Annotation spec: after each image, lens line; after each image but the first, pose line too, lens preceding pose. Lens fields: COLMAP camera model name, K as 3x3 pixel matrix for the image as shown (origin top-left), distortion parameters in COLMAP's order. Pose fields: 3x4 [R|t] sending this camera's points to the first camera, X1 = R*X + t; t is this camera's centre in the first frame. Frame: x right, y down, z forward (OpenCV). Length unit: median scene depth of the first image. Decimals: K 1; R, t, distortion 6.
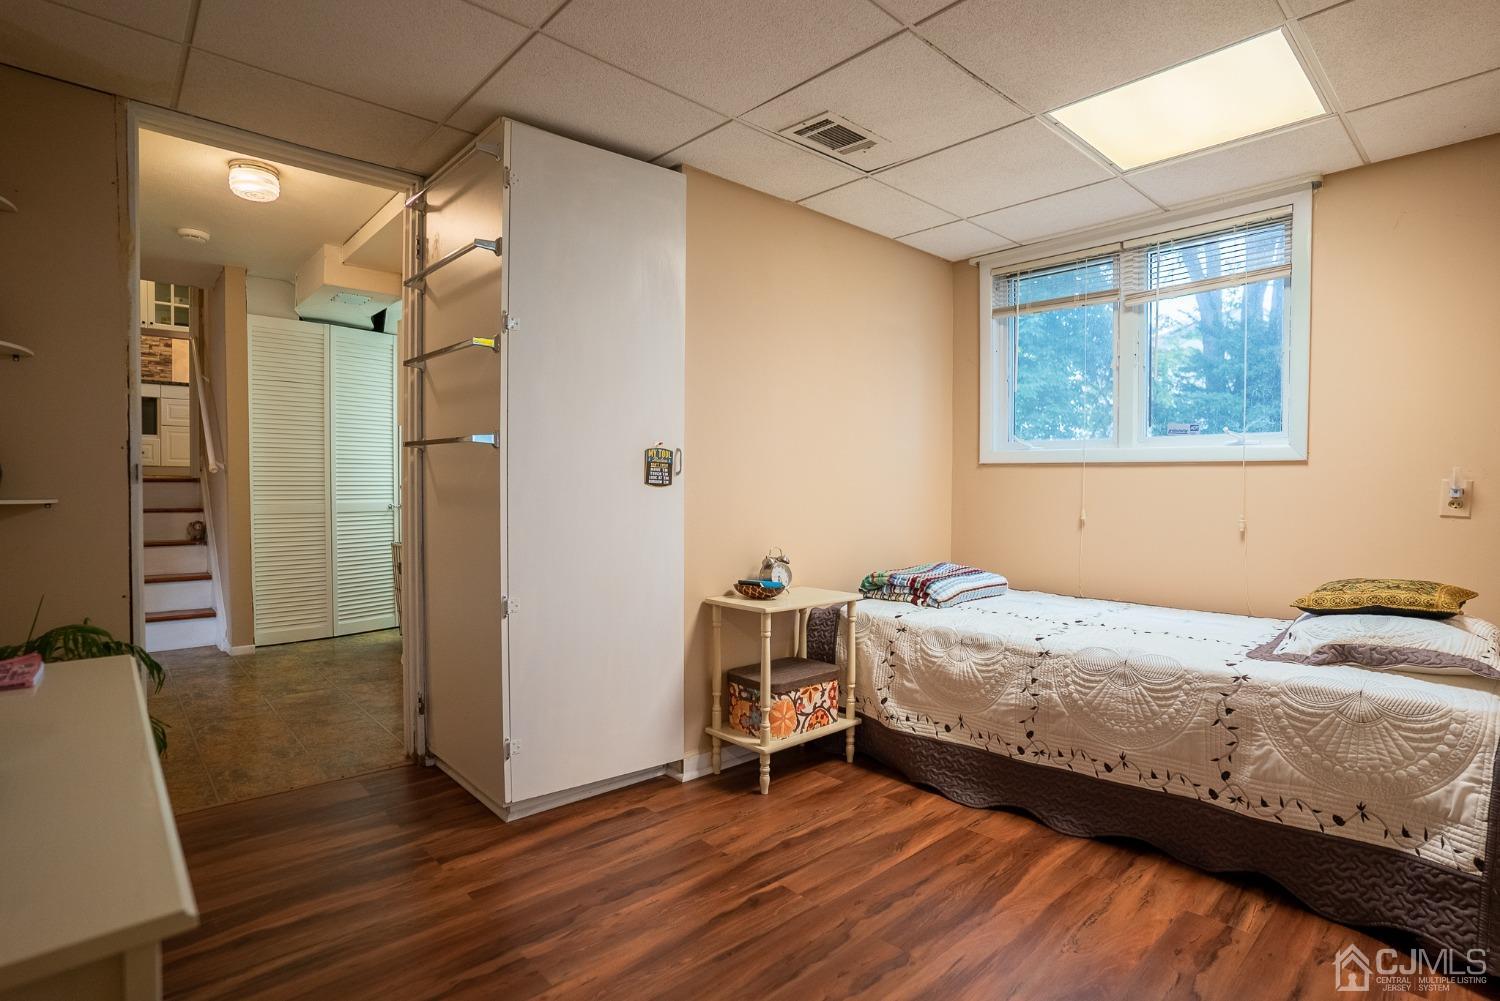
lens RADIAL K [[767.0, 0, 752.4], [0, 767.0, 504.2], [0, 0, 1]] dist [-0.080795, 0.041917]
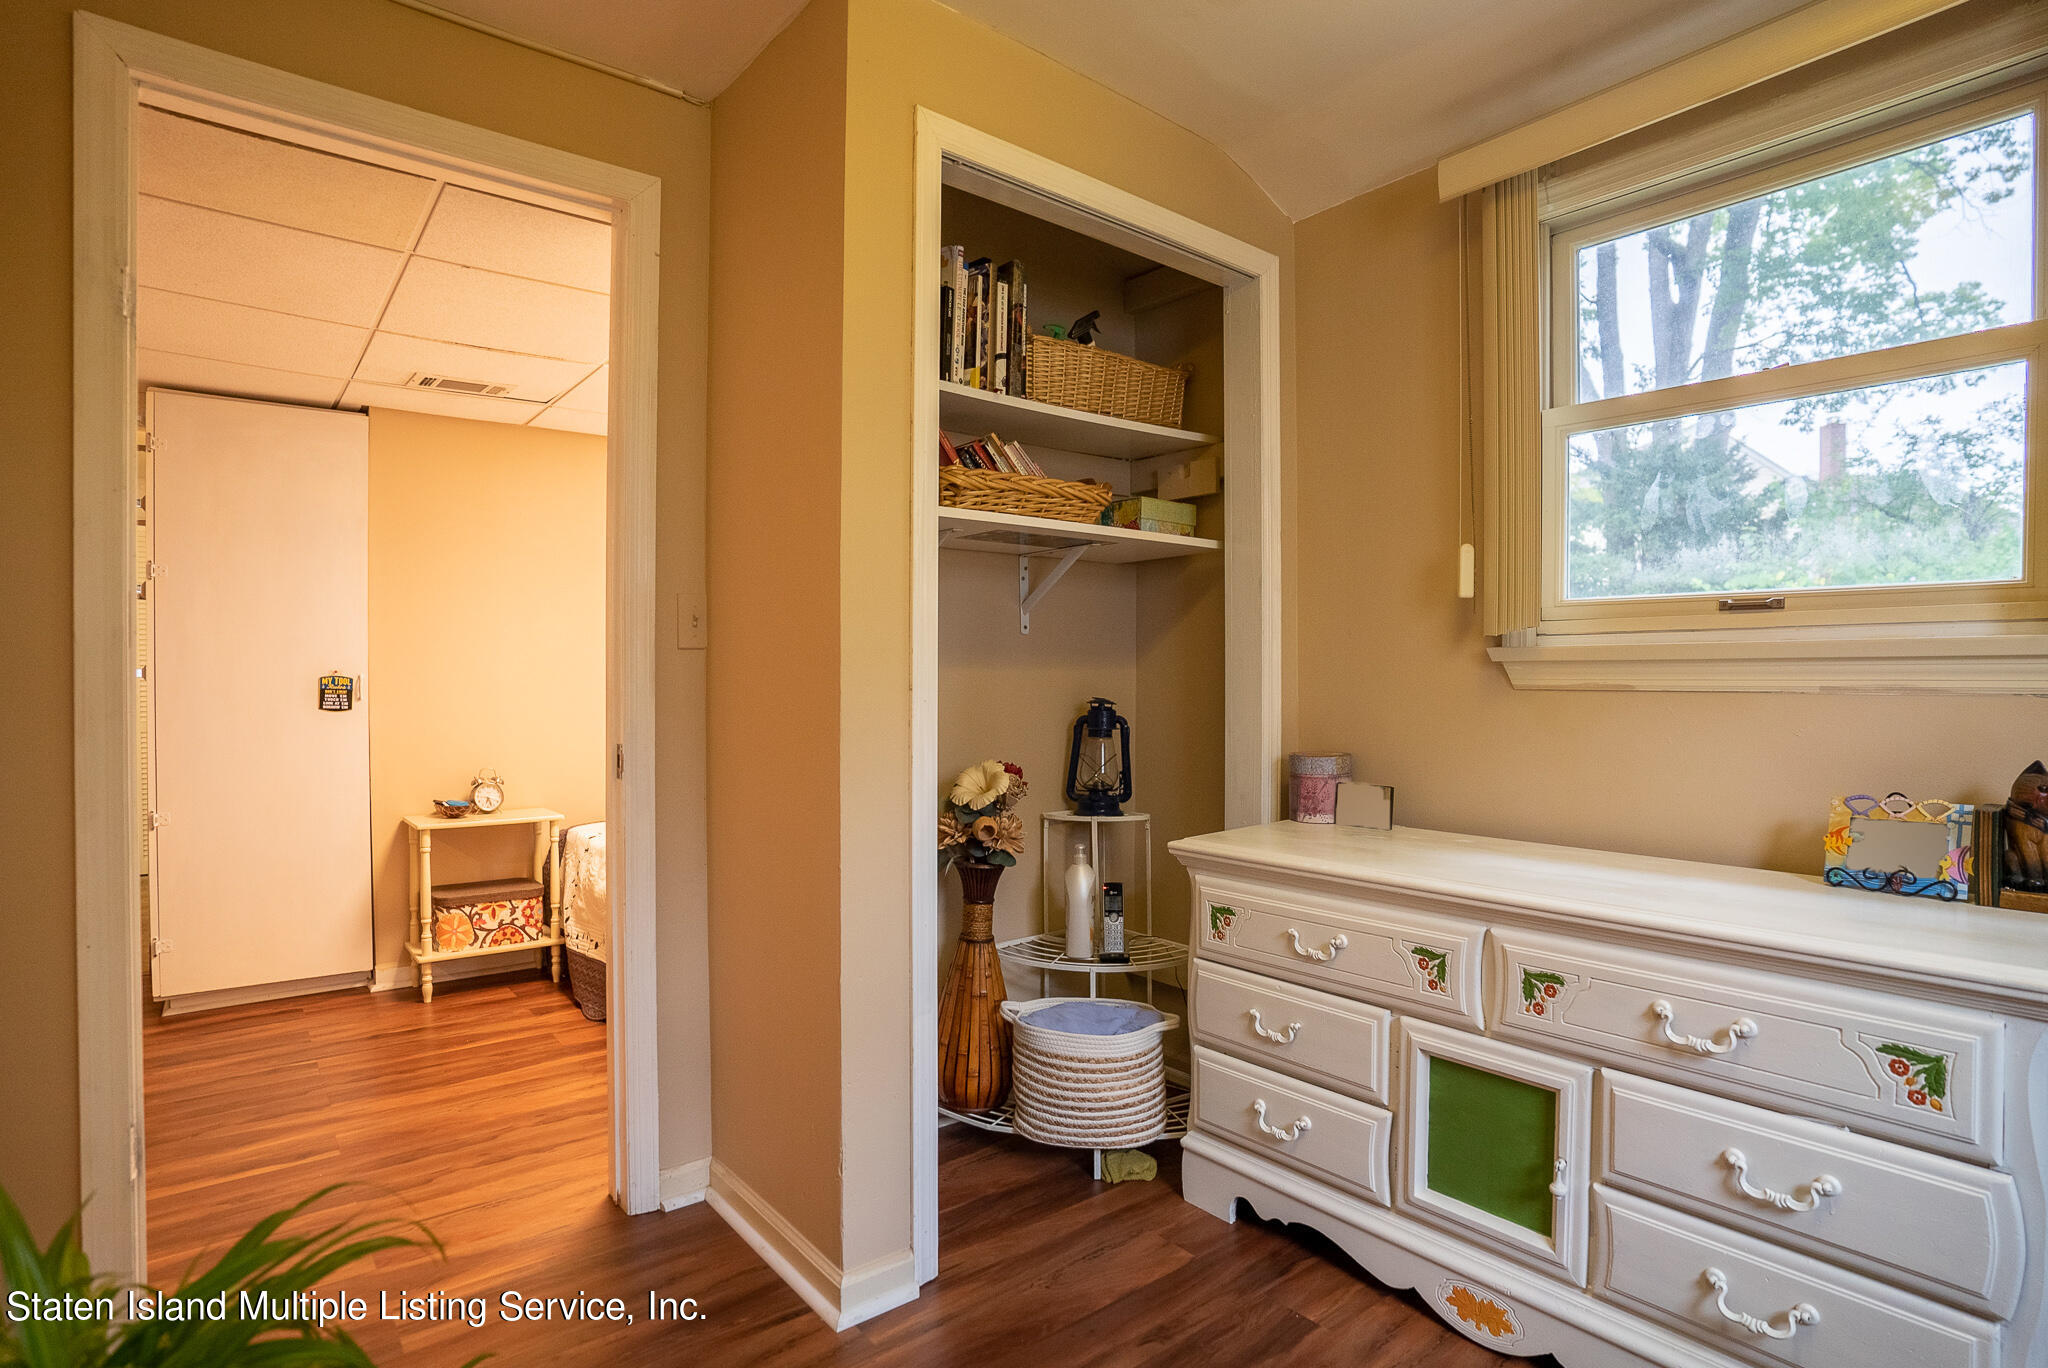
lens RADIAL K [[1047.2, 0, 1027.2], [0, 1047.2, 689.0], [0, 0, 1]] dist [-0.080795, 0.041917]
pose [[0.998442, -0.000794, -0.055802, 0.891138], [-0.000274, 0.999817, -0.019125, -0.026315], [0.055807, 0.019111, 0.998259, -0.361961]]
